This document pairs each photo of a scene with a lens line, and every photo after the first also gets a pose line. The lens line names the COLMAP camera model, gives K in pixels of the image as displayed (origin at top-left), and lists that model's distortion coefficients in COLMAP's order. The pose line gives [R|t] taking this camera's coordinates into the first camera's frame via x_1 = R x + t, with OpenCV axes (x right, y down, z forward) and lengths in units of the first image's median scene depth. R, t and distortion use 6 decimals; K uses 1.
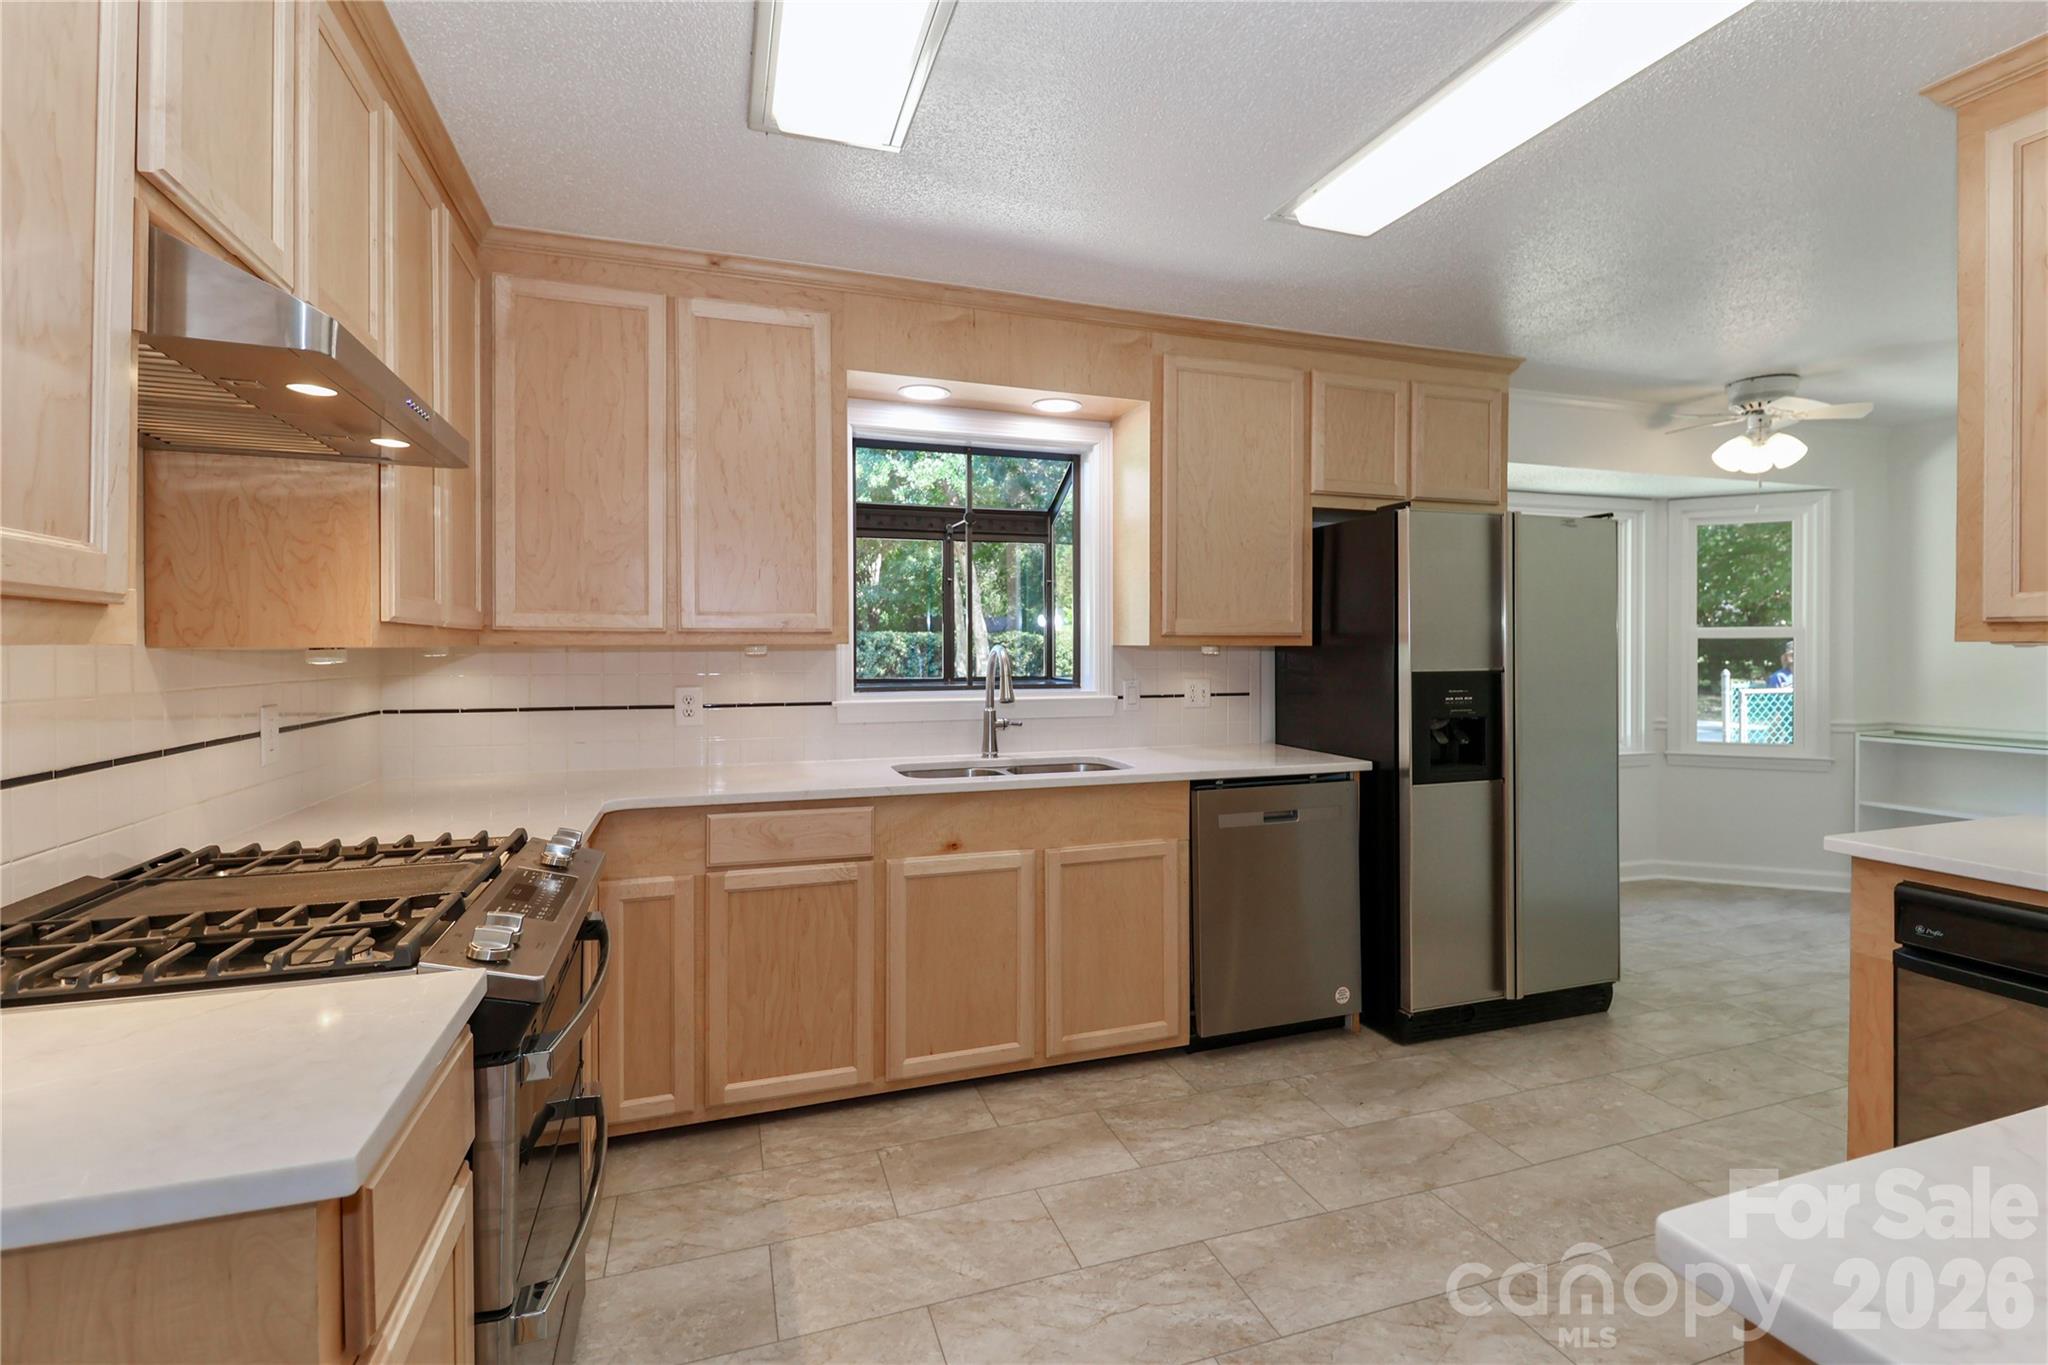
lens RADIAL K [[948.4, 0, 1050.6], [0, 948.4, 659.0], [0, 0, 1]] dist [0.000940, 0.000284]
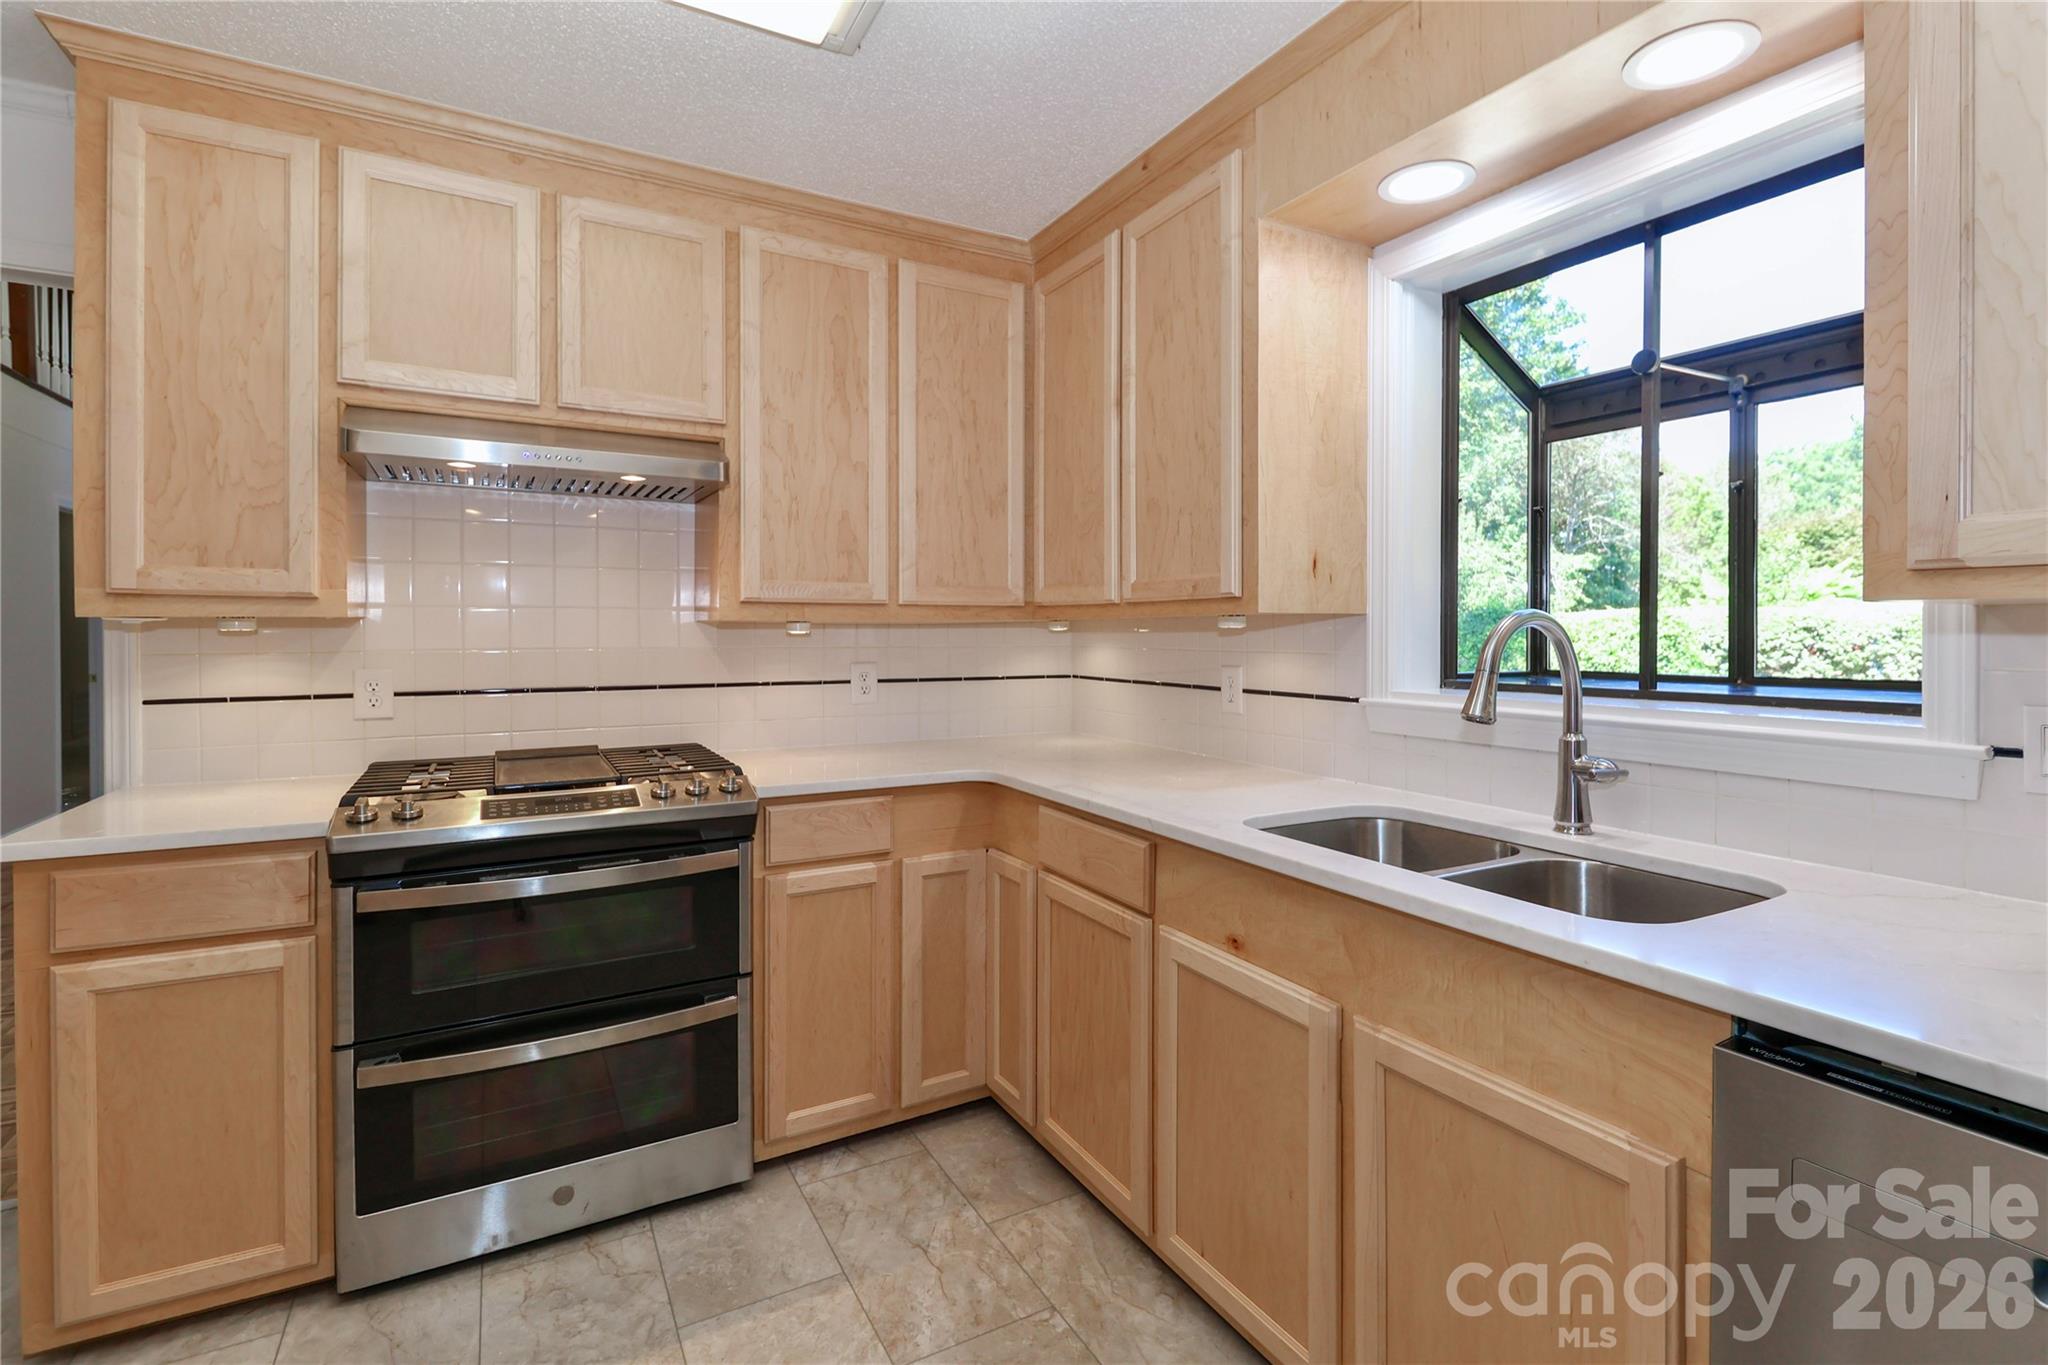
lens RADIAL K [[931.5, 0, 1025.0], [0, 931.5, 639.2], [0, 0, 1]] dist [0.002948, 0.000244]
pose [[0.164937, 0.009433, -0.986259, 0.498281], [-0.003743, 0.999953, 0.008938, -0.002245], [0.986297, 0.002217, 0.164965, 0.829699]]
